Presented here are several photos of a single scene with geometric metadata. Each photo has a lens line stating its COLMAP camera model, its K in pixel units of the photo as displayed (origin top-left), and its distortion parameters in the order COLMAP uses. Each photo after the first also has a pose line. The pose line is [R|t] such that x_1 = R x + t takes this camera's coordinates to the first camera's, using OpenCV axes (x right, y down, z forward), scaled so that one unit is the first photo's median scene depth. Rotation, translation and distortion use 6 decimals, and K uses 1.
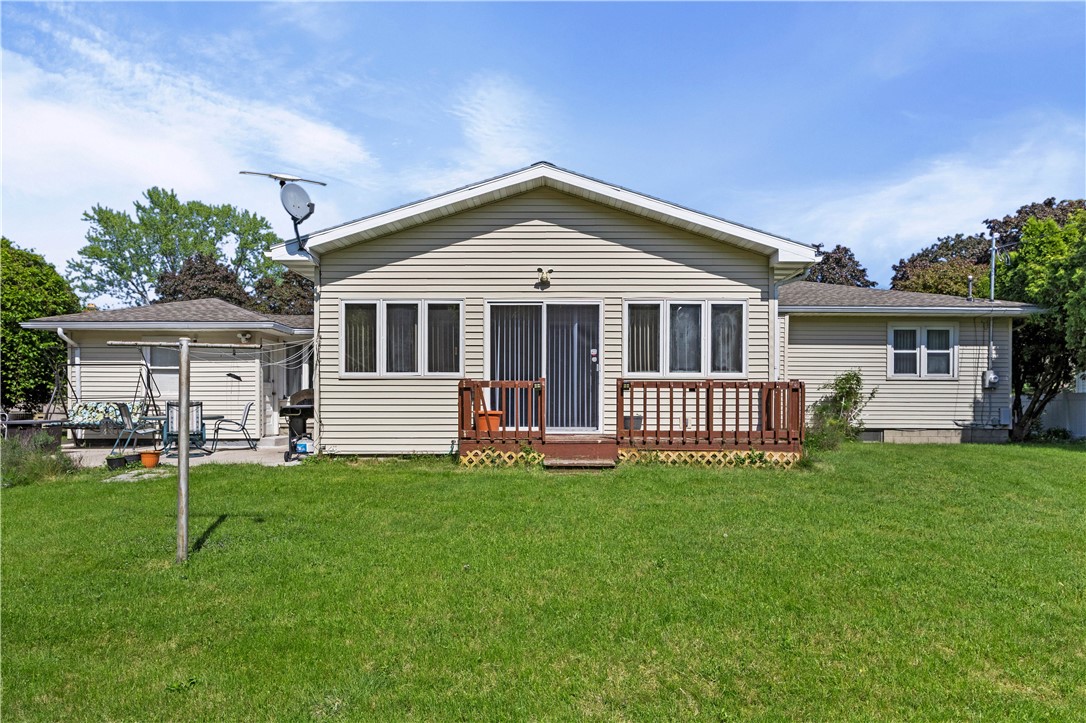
lens RADIAL K [[654.3, 0, 544.9], [0, 654.3, 395.5], [0, 0, 1]] dist [-0.005376, -0.000991]
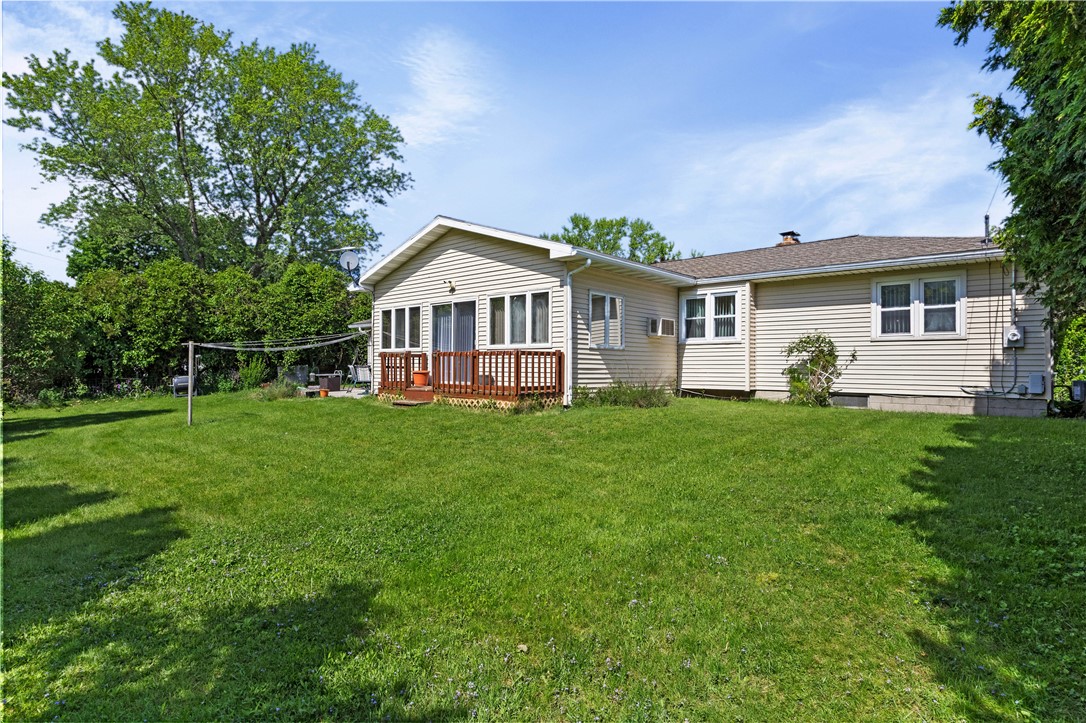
lens RADIAL K [[579.0, 0, 544.6], [0, 579.0, 359.8], [0, 0, 1]] dist [-0.007972, -0.000952]
pose [[0.738094, -0.007347, -0.674658, 0.735062], [0.007633, 0.999968, -0.002539, 0.001157], [0.674655, -0.003275, 0.738126, 0.085437]]
